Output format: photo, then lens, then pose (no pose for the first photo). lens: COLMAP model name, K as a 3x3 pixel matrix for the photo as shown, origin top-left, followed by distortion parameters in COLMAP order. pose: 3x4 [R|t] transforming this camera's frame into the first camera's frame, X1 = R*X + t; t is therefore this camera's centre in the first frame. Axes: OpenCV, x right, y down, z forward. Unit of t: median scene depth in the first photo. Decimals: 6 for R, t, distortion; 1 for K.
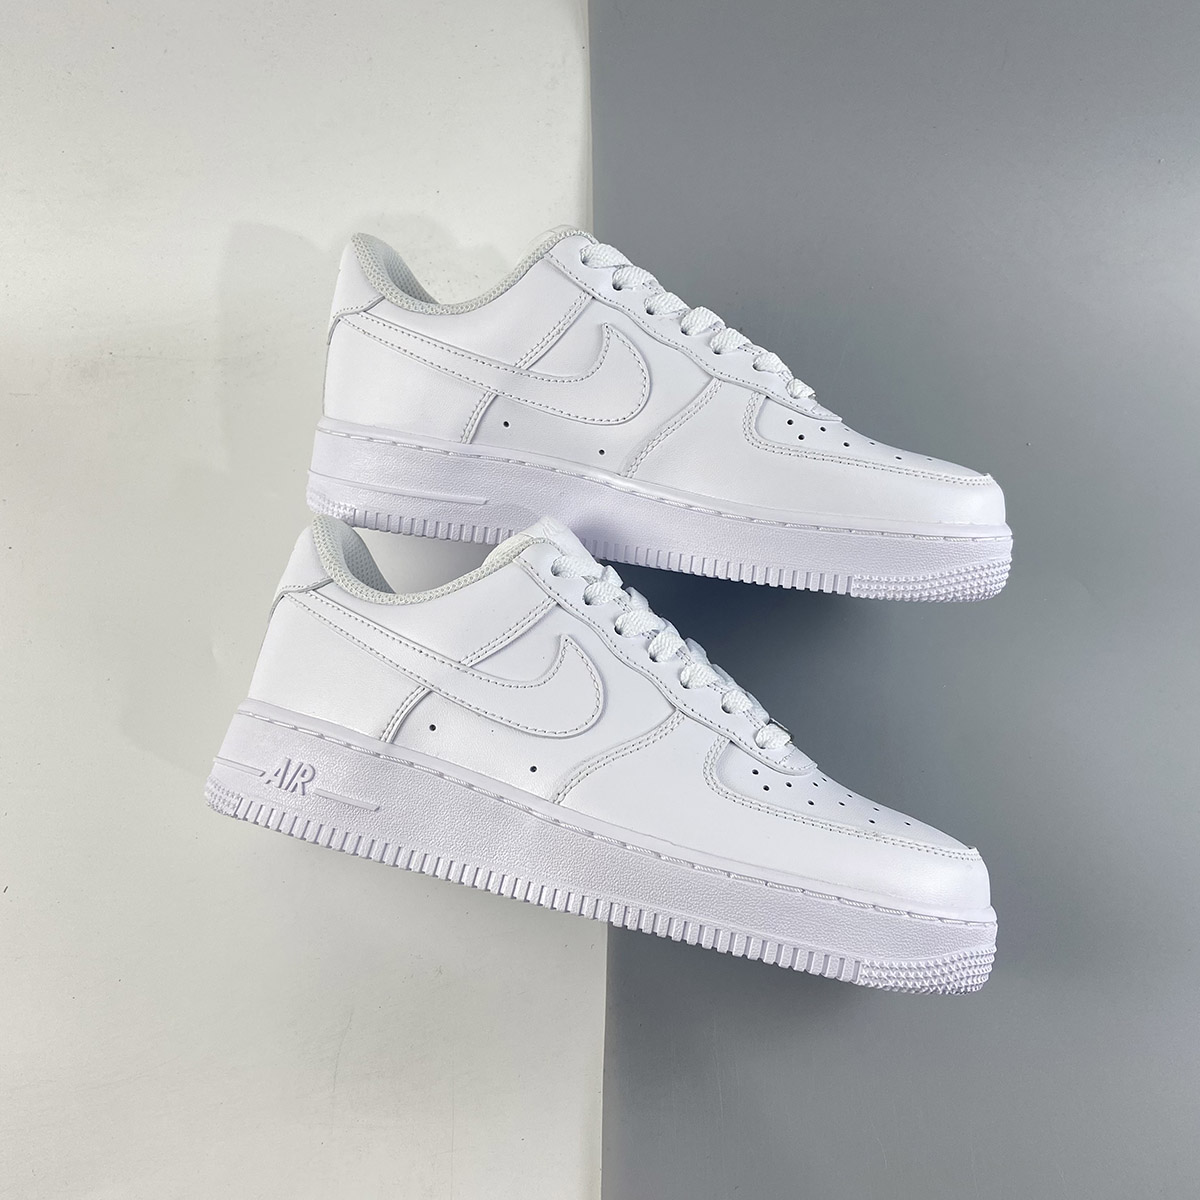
lens RADIAL K [[1176.2, 0, 597.6], [0, 1176.2, 622.1], [0, 0, 1]] dist [0.123314, -0.000750]
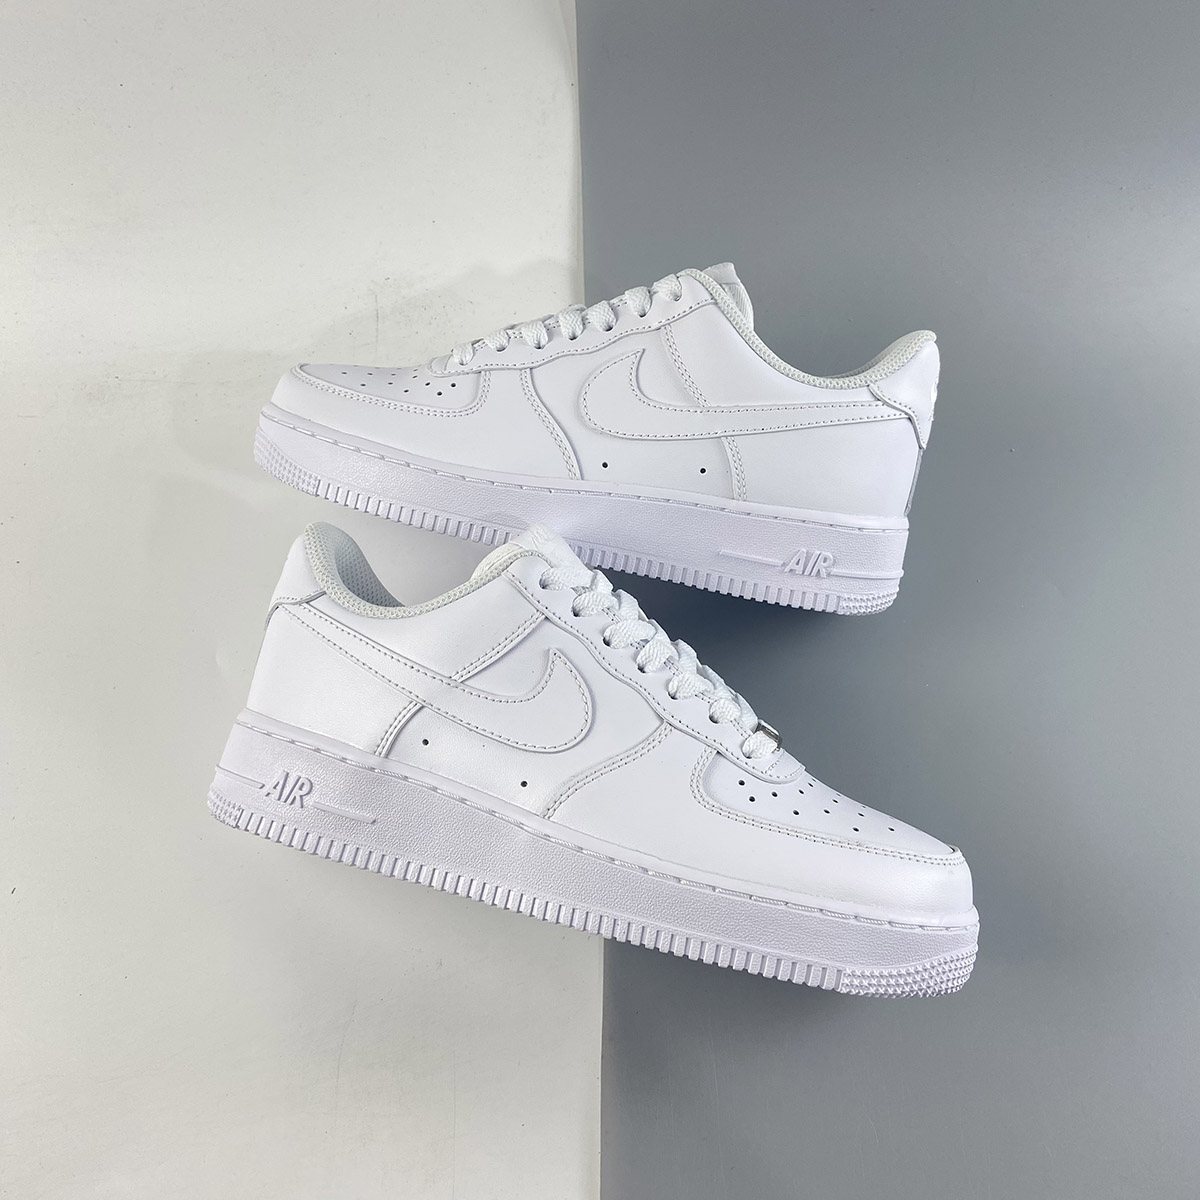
lens RADIAL K [[1176.2, 0, 597.6], [0, 1176.2, 622.1], [0, 0, 1]] dist [0.123314, -0.000750]
pose [[0.999776, -0.014442, -0.015444, 0.026421], [0.015461, 0.997562, 0.068049, -0.081476], [0.014424, -0.068273, 0.997562, -0.010310]]
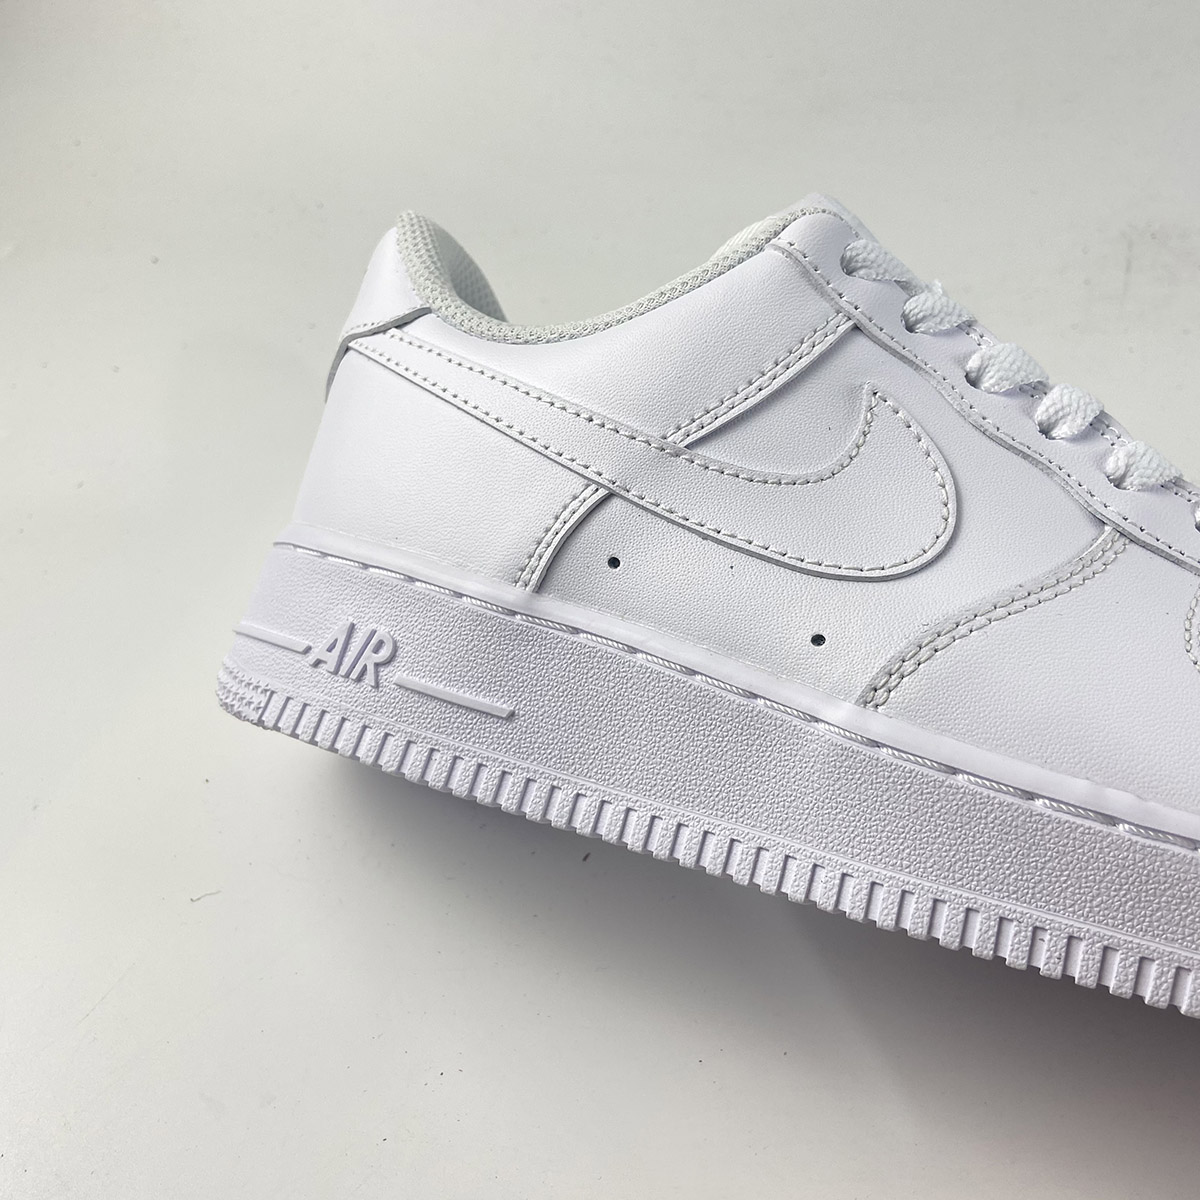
lens RADIAL K [[1236.1, 0, 594.6], [0, 1236.1, 595.2], [0, 0, 1]] dist [0.158834, -0.242517]
pose [[0.994269, 0.006424, -0.106717, -0.089601], [-0.003005, 0.999478, 0.032168, 0.086324], [0.106868, -0.031663, 0.993769, 0.453198]]
